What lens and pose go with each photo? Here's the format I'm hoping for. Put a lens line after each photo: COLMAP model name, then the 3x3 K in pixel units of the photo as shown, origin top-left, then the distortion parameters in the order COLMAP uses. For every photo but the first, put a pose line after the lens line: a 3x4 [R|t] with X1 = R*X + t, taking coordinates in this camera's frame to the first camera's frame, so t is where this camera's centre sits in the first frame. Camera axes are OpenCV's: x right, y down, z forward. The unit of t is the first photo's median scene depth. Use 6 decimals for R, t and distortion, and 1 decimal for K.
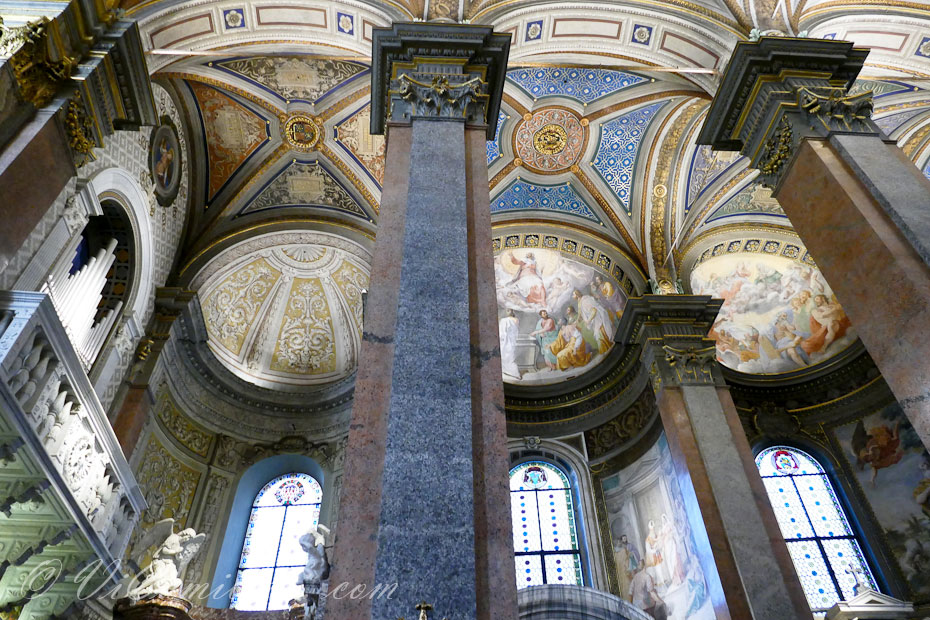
lens RADIAL K [[659.2, 0, 460.6], [0, 659.2, 308.6], [0, 0, 1]] dist [-0.030021, 0.016315]
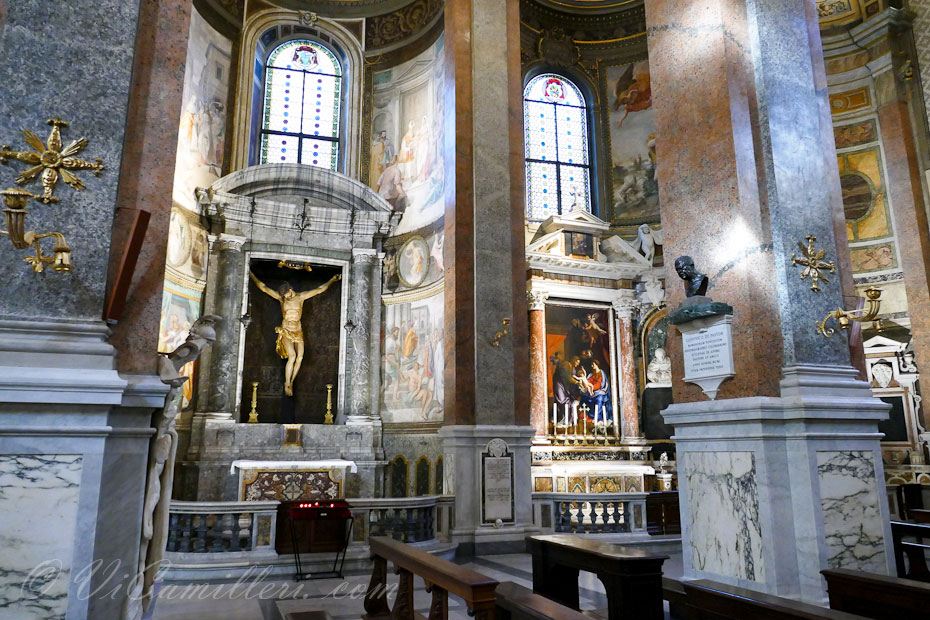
lens RADIAL K [[659.2, 0, 462.7], [0, 659.2, 305.4], [0, 0, 1]] dist [-0.030021, 0.016315]
pose [[0.946032, 0.075609, 0.315129, 0.067614], [-0.235033, 0.829562, 0.506544, 0.029049], [-0.223120, -0.553272, 0.802563, 0.013599]]
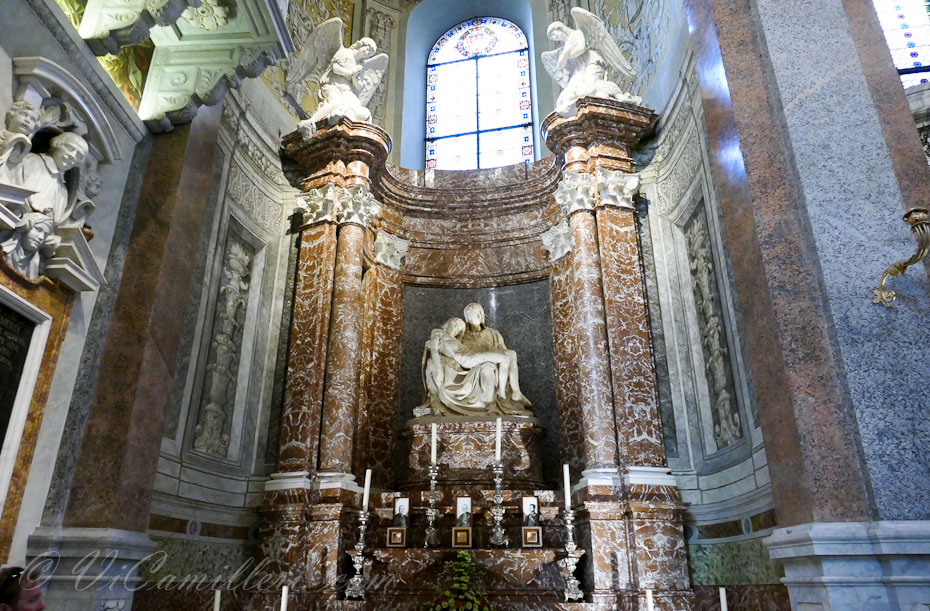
lens RADIAL K [[663.5, 0, 460.8], [0, 663.5, 302.1], [0, 0, 1]] dist [-0.009755, -0.001125]
pose [[0.990113, -0.044368, -0.133070, -0.245730], [0.091952, 0.921692, 0.376866, 0.334779], [0.105929, -0.385376, 0.916659, 0.315845]]
